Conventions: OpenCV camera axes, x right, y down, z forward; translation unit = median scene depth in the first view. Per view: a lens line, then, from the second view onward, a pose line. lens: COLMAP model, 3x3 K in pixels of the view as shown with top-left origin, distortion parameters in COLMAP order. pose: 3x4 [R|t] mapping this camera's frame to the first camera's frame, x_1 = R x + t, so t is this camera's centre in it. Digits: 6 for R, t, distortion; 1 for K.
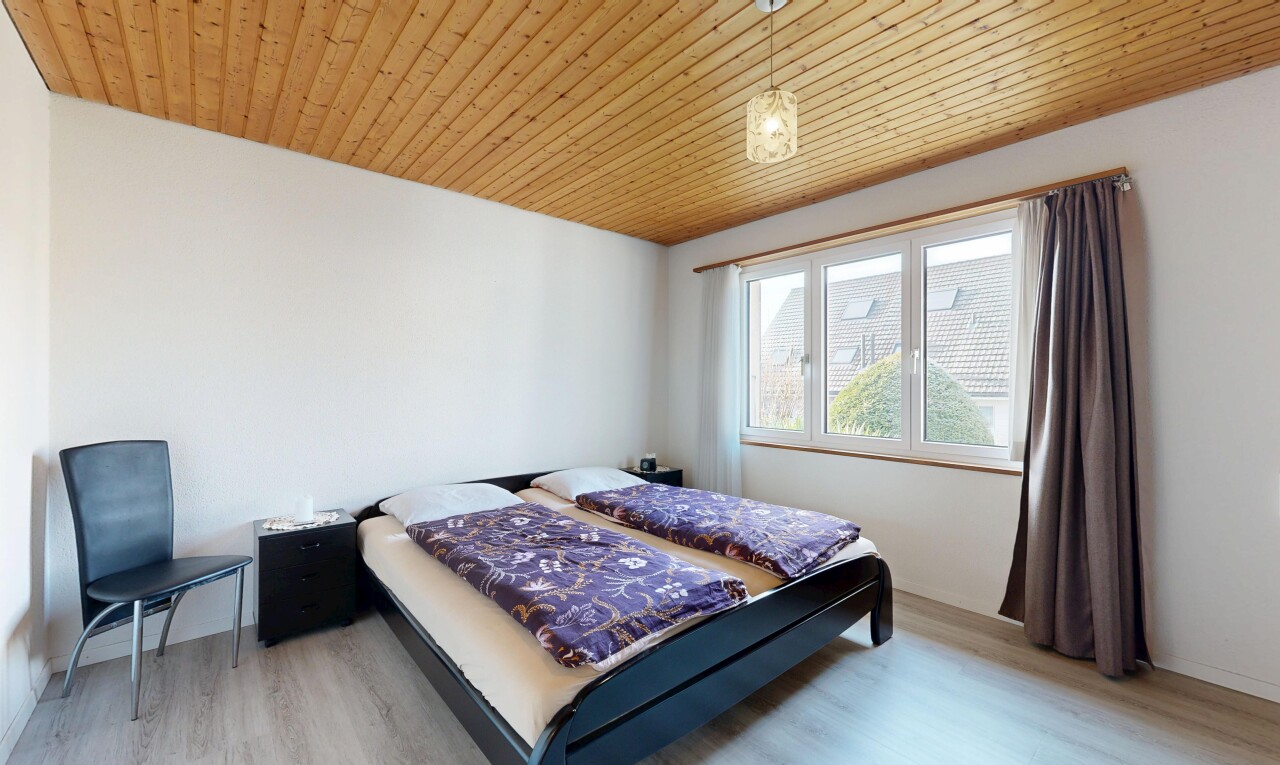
lens RADIAL K [[505.4, 0, 637.8], [0, 505.4, 378.7], [0, 0, 1]] dist [-0.000415, -0.000106]
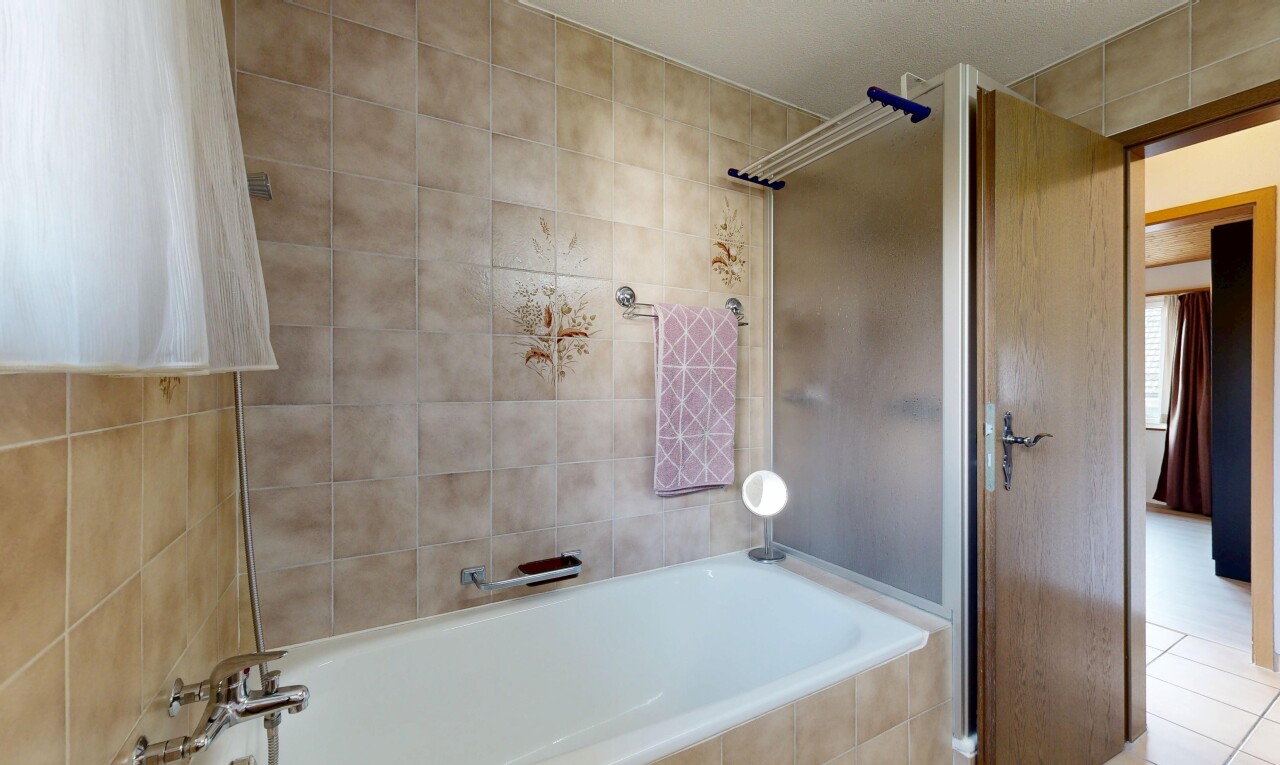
lens RADIAL K [[505.4, 0, 643.1], [0, 505.4, 384.8], [0, 0, 1]] dist [-0.000415, -0.000106]
pose [[0.981736, -0.002833, -0.190225, -0.942961], [0.003690, 0.999985, 0.004148, -0.011476], [0.190210, -0.004774, 0.981732, -1.430815]]
